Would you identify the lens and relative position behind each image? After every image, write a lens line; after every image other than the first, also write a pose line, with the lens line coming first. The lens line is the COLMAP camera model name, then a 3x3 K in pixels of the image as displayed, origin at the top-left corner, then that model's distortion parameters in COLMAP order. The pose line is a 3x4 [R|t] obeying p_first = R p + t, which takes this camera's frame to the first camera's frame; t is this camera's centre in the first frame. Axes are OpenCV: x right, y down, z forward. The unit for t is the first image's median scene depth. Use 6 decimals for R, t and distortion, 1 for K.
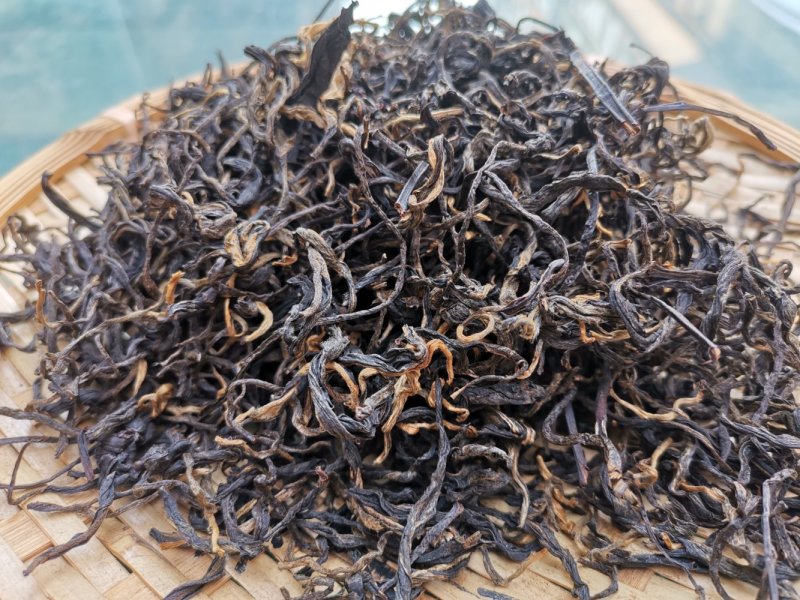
lens RADIAL K [[676.3, 0, 399.3], [0, 676.3, 299.9], [0, 0, 1]] dist [-0.014419, -0.011377]
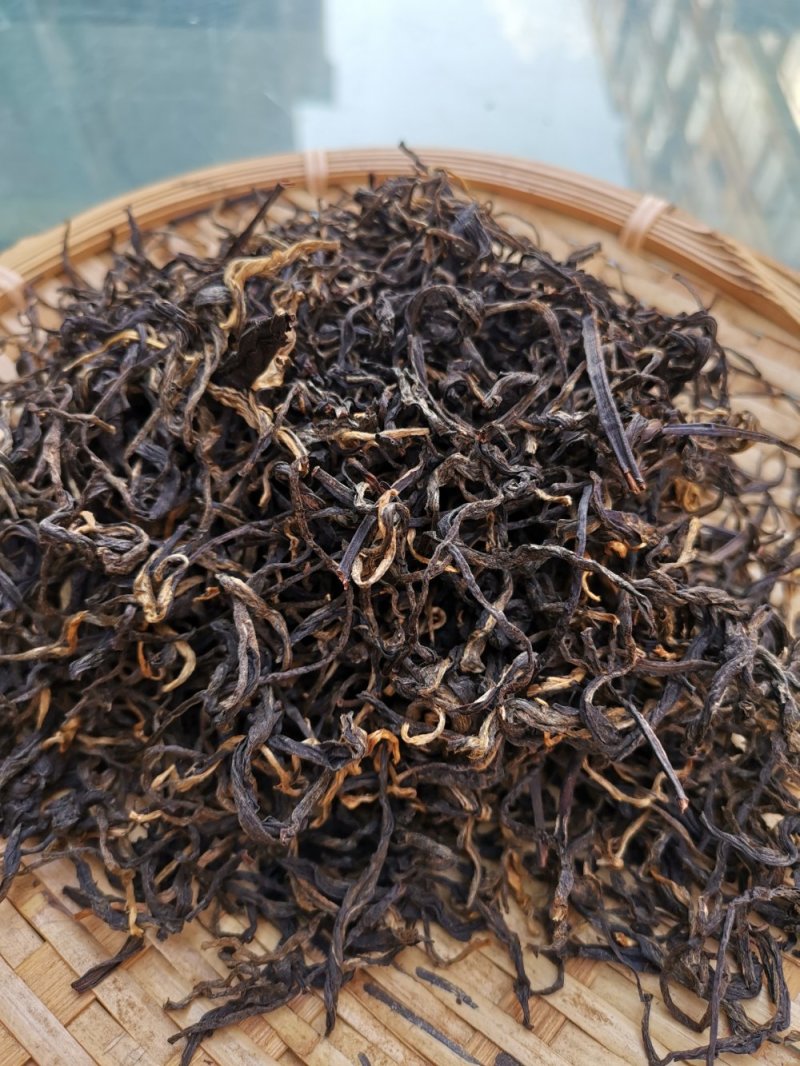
lens RADIAL K [[901.1, 0, 400.1], [0, 901.1, 532.5], [0, 0, 1]] dist [-0.014419, -0.011377]
pose [[0.999202, 0.039931, 0.000243, 0.064801], [-0.038769, 0.968623, 0.245493, -0.431001], [0.009567, -0.245307, 0.969398, -0.052626]]
